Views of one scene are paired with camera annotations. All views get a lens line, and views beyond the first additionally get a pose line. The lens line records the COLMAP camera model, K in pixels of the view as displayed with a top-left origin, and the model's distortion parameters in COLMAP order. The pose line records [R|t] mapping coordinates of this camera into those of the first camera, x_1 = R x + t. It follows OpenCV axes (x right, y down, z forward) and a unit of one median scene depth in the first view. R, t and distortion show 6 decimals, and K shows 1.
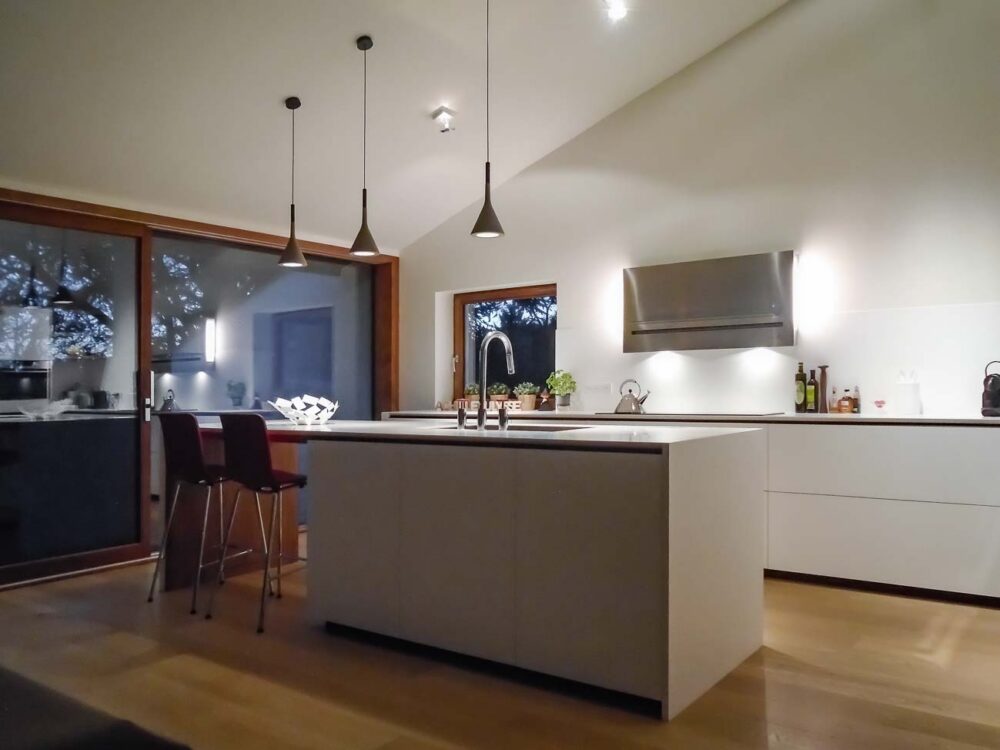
lens RADIAL K [[808.1, 0, 502.6], [0, 808.1, 393.8], [0, 0, 1]] dist [0.009490, 0.001610]
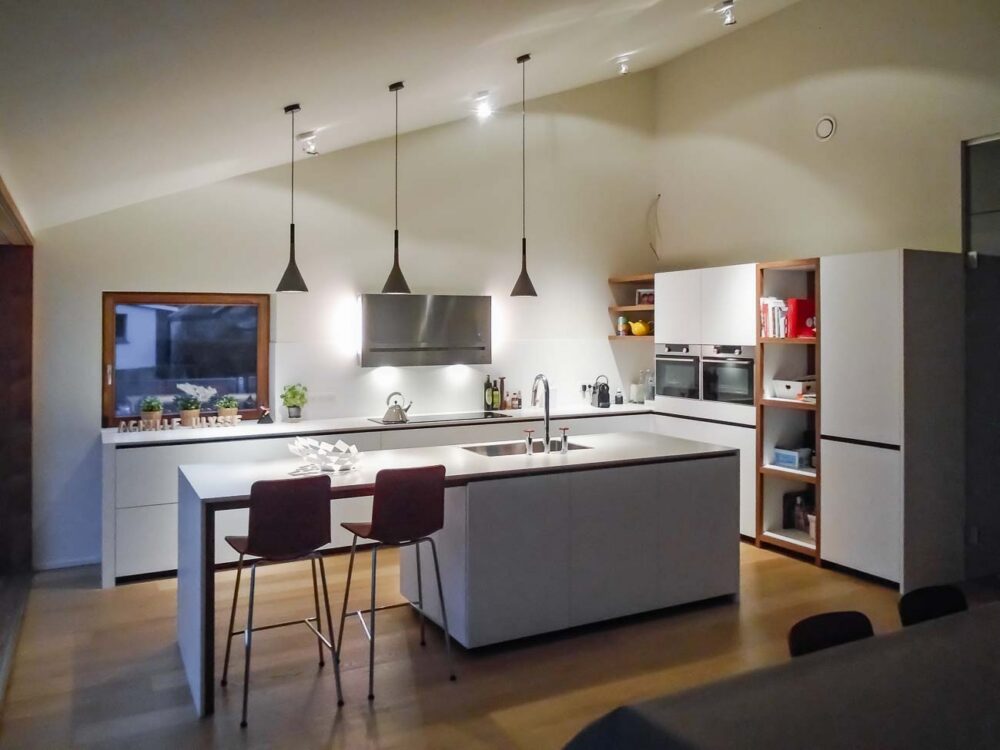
lens RADIAL K [[787.0, 0, 497.6], [0, 787.0, 346.9], [0, 0, 1]] dist [-0.004851, -0.000487]
pose [[0.440421, -0.005204, 0.897776, -0.862615], [0.005967, 0.999978, 0.002869, -0.092418], [-0.897772, 0.004093, 0.440442, 0.383768]]
